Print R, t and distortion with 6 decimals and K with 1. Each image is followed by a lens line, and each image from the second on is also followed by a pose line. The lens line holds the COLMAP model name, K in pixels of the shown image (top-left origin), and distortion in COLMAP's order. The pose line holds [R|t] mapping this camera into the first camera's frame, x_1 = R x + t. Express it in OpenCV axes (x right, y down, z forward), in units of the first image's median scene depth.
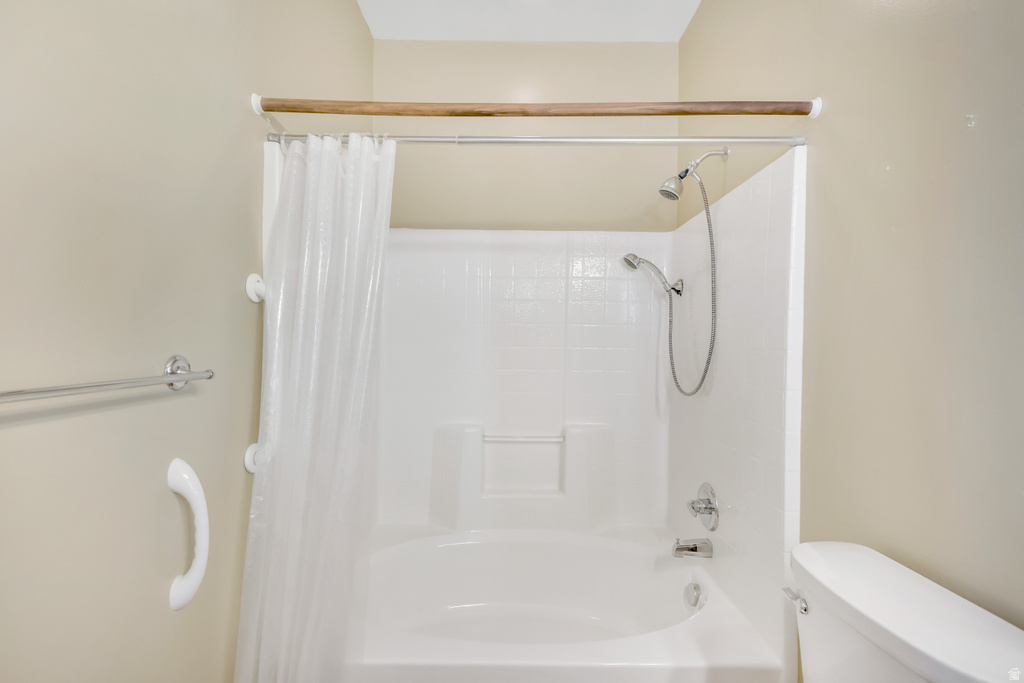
lens RADIAL K [[469.4, 0, 513.0], [0, 469.4, 347.2], [0, 0, 1]] dist [0.004778, -0.000929]
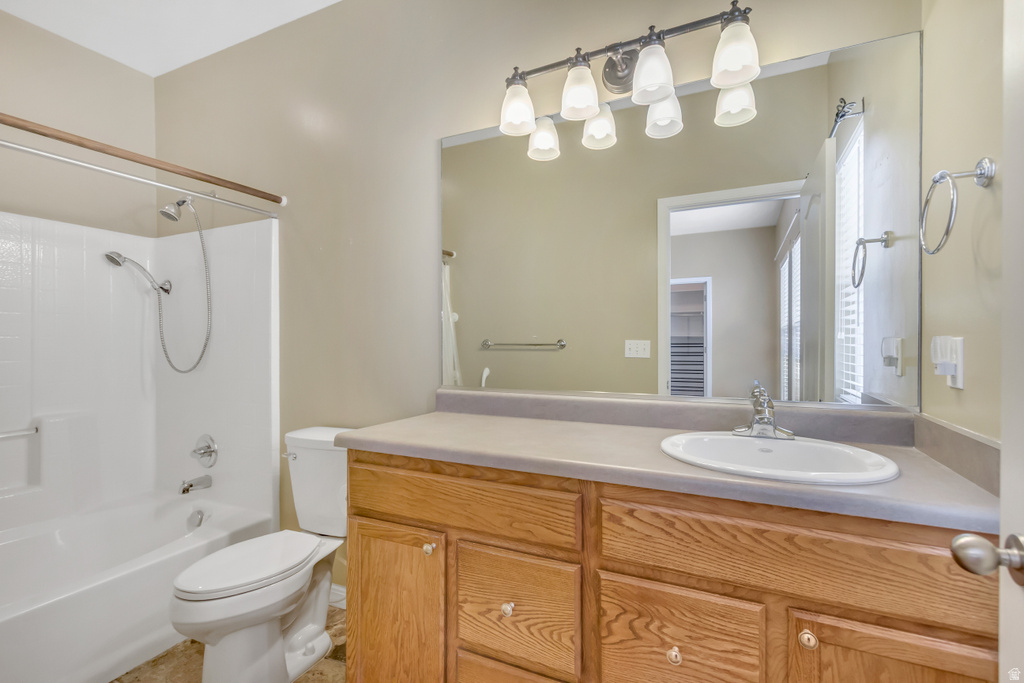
lens RADIAL K [[469.4, 0, 513.0], [0, 469.4, 347.2], [0, 0, 1]] dist [0.004778, -0.000929]
pose [[0.435759, -0.017484, 0.899894, -0.419858], [0.014546, 0.999818, 0.012381, 0.030818], [-0.899946, 0.007694, 0.435934, -0.399167]]
